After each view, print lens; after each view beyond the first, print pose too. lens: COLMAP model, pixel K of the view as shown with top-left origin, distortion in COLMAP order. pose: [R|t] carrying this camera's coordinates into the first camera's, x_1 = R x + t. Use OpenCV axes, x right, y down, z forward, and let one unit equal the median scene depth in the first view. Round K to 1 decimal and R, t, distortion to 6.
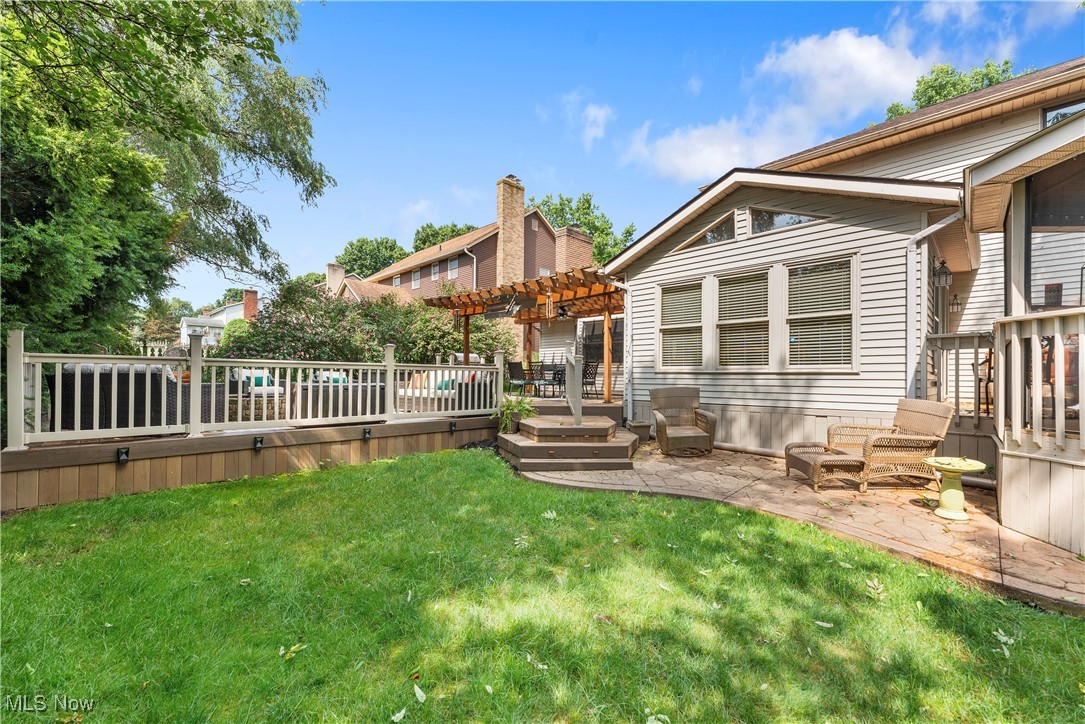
lens RADIAL K [[435.0, 0, 536.5], [0, 435.0, 360.6], [0, 0, 1]] dist [0.009294, 0.000094]
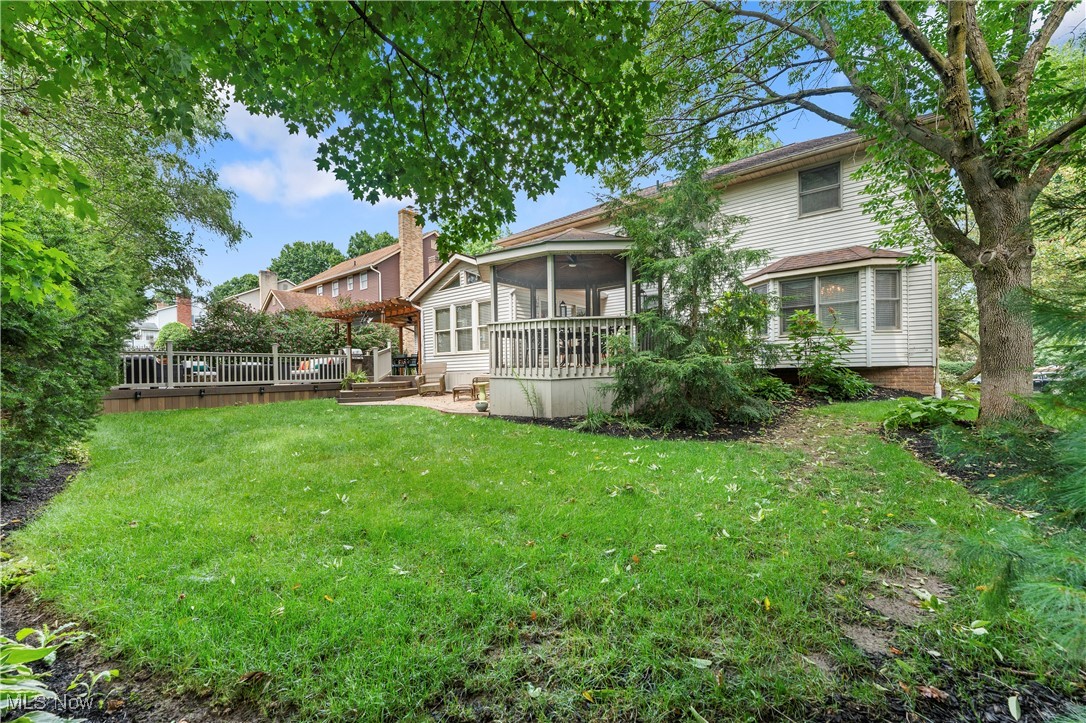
lens RADIAL K [[435.4, 0, 537.0], [0, 435.4, 360.1], [0, 0, 1]] dist [0.009294, 0.000094]
pose [[0.994763, -0.023112, 0.099559, 0.491482], [0.022356, 0.999712, 0.008712, 0.035224], [-0.099732, -0.006440, 0.994994, -0.814021]]
